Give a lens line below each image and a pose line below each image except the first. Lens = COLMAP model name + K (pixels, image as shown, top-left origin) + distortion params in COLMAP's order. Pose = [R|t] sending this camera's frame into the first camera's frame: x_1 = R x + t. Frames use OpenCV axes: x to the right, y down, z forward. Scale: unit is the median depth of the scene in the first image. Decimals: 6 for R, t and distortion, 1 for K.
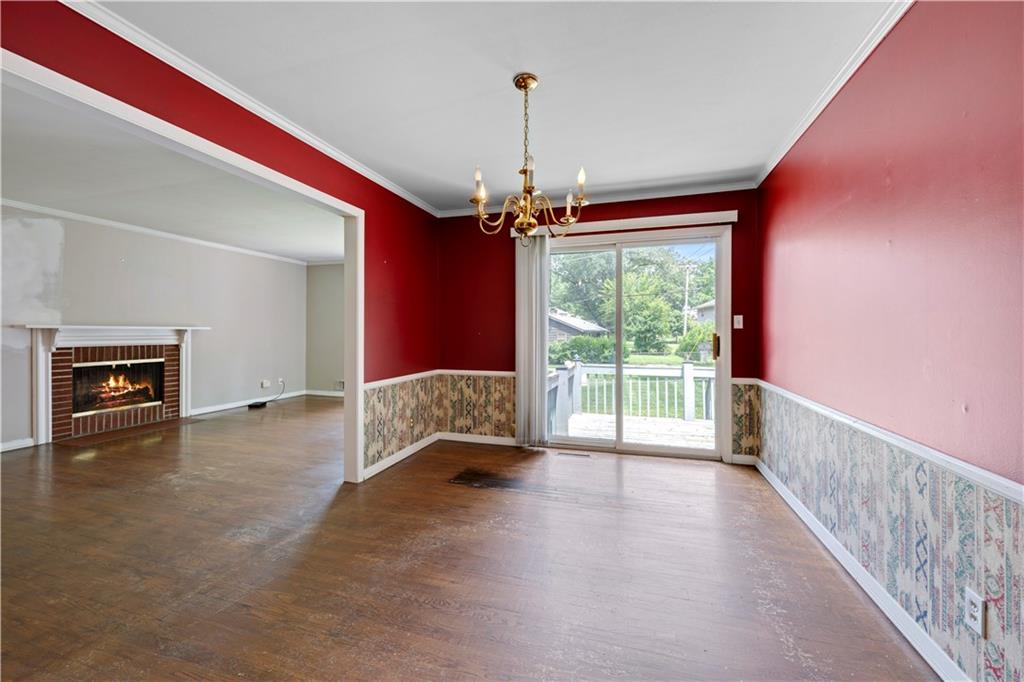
lens RADIAL K [[412.9, 0, 511.1], [0, 412.9, 333.0], [0, 0, 1]] dist [0.001286, -0.000922]
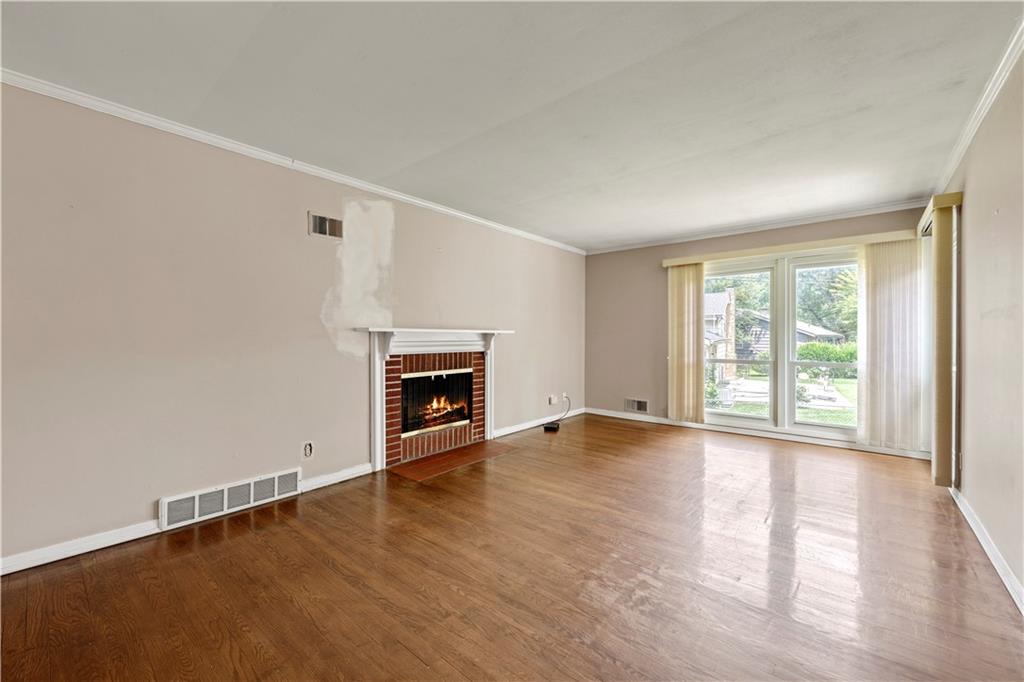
lens RADIAL K [[412.9, 0, 506.7], [0, 412.9, 340.2], [0, 0, 1]] dist [0.001286, -0.000922]
pose [[0.915986, 0.006136, -0.401163, -0.529155], [-0.003286, 0.999964, 0.007792, -0.001712], [0.401197, -0.005819, 0.915973, 0.319597]]
